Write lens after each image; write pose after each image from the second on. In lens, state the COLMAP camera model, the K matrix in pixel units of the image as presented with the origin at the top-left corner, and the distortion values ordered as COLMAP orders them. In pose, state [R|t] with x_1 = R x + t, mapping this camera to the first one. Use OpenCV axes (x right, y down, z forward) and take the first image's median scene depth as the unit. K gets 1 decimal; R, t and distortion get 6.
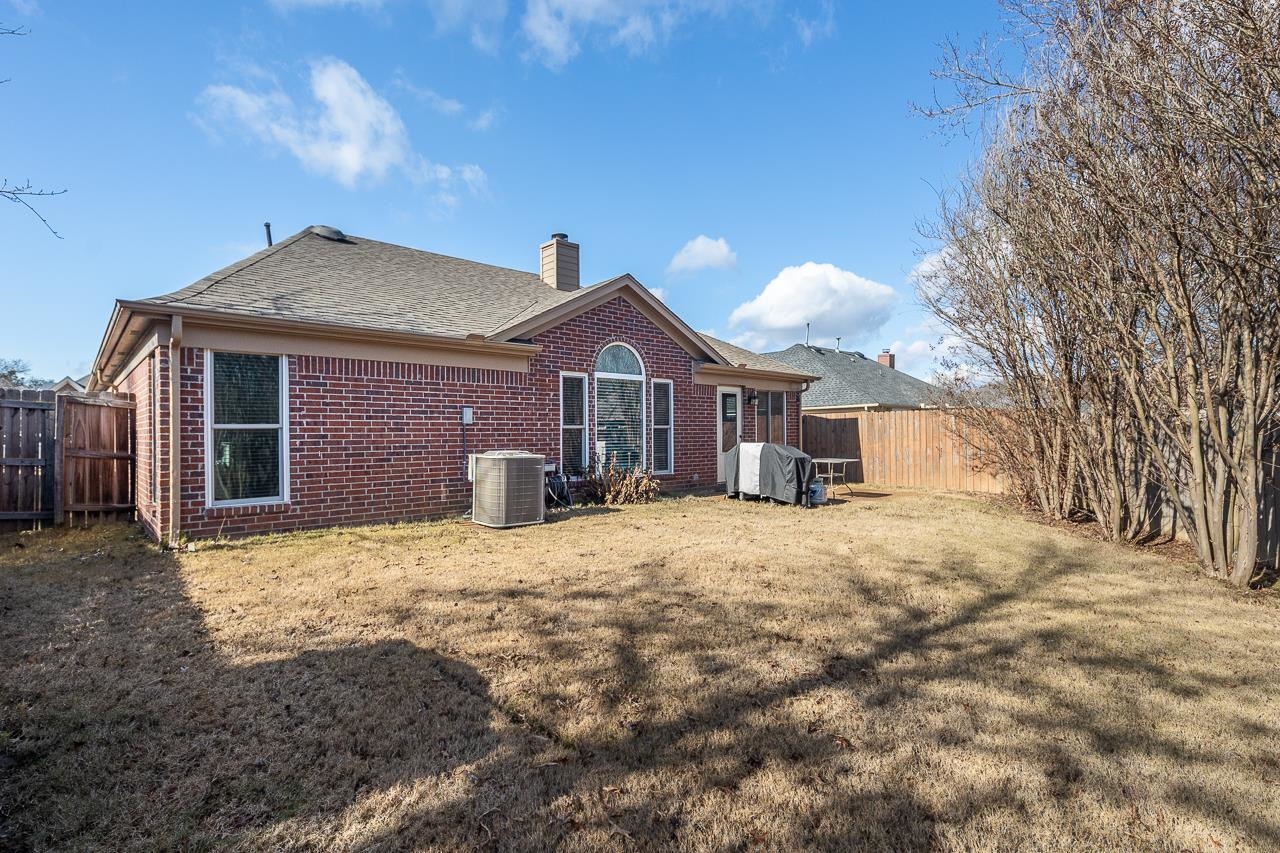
lens RADIAL K [[615.5, 0, 634.6], [0, 615.5, 426.6], [0, 0, 1]] dist [0.053347, -0.022894]
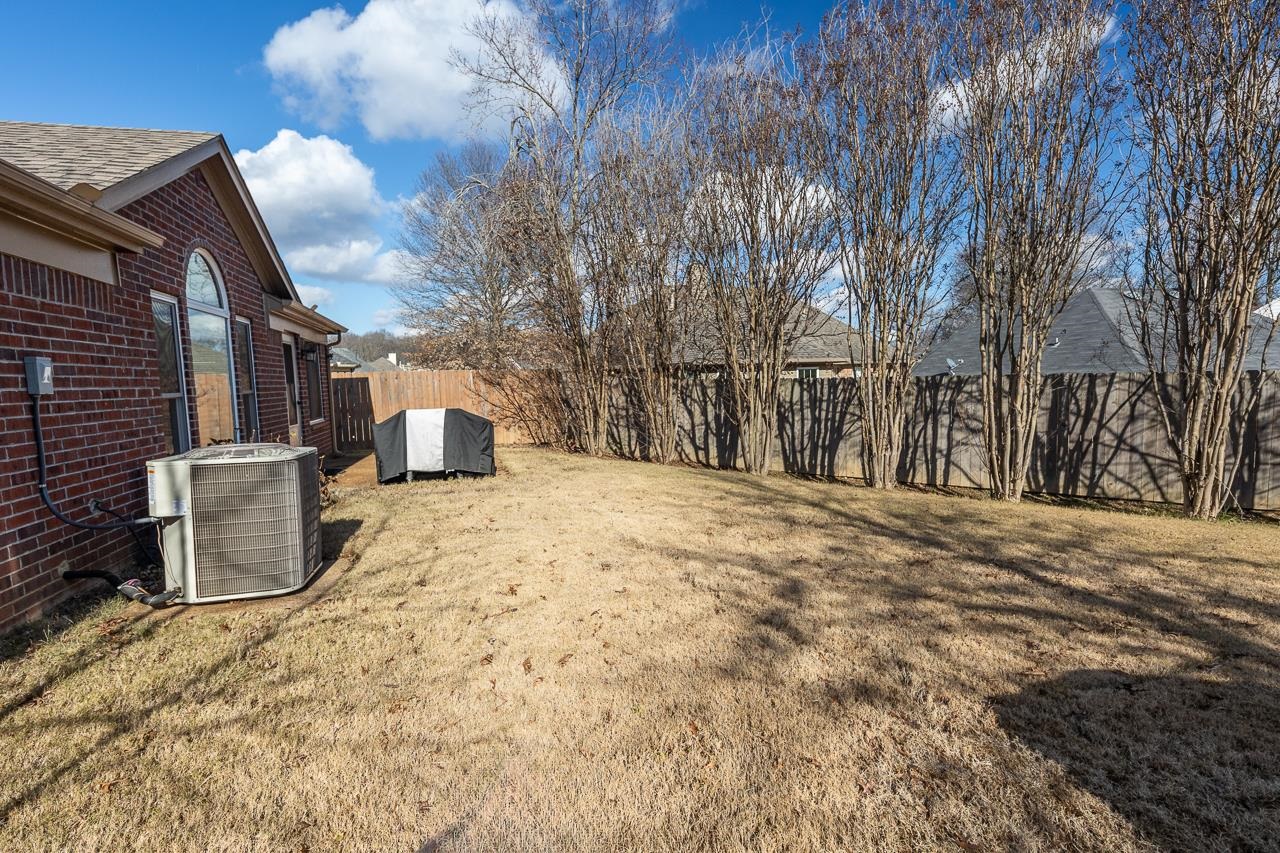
lens RADIAL K [[615.5, 0, 634.6], [0, 615.5, 426.6], [0, 0, 1]] dist [0.053347, -0.022894]
pose [[0.434206, -0.075229, 0.897667, -0.527351], [0.013875, 0.996947, 0.076837, -0.011527], [-0.900707, -0.020908, 0.433924, 0.482833]]
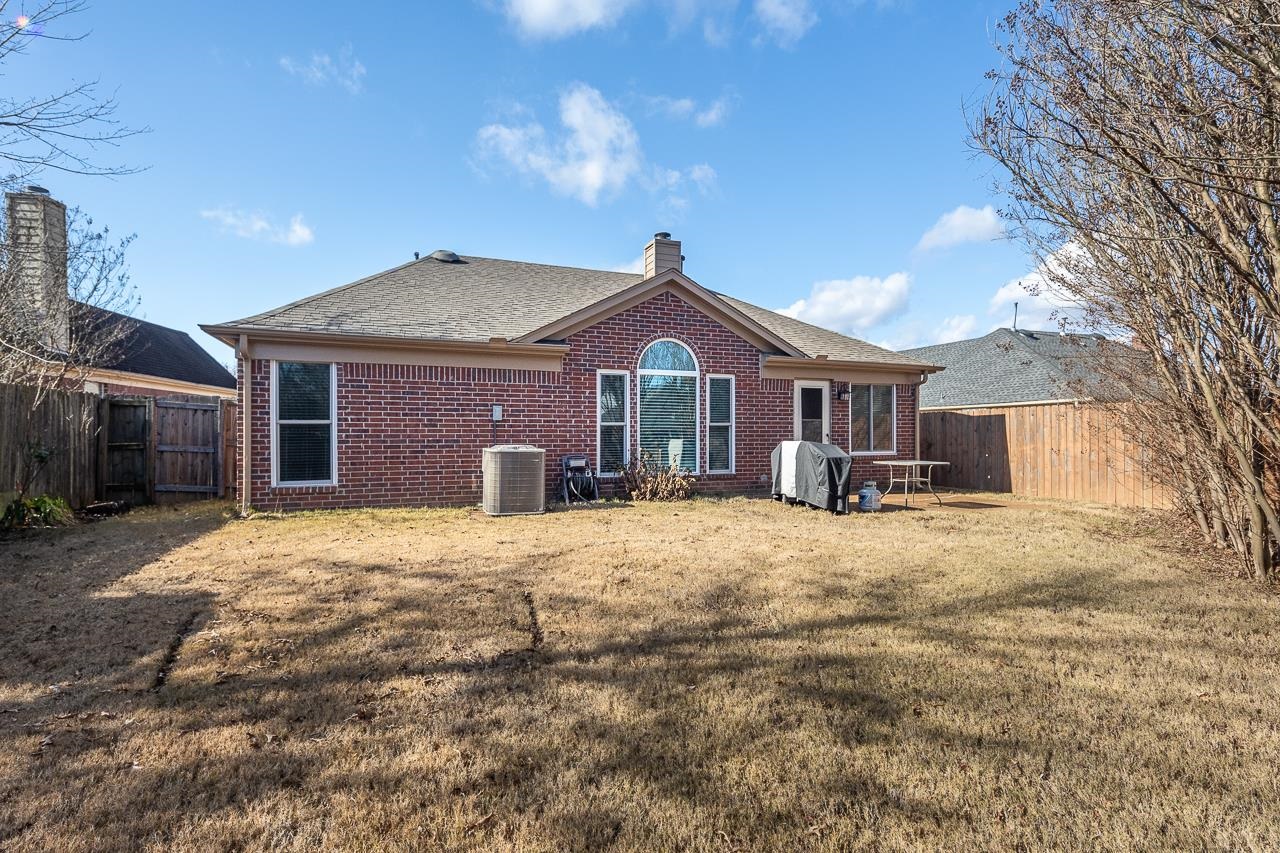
lens RADIAL K [[625.0, 0, 633.9], [0, 625.0, 429.3], [0, 0, 1]] dist [0.054809, -0.023630]
pose [[0.935496, 0.001973, -0.353333, 0.371475], [-0.001390, 0.999997, 0.001904, 0.009310], [0.353336, -0.001290, 0.935496, 0.057807]]
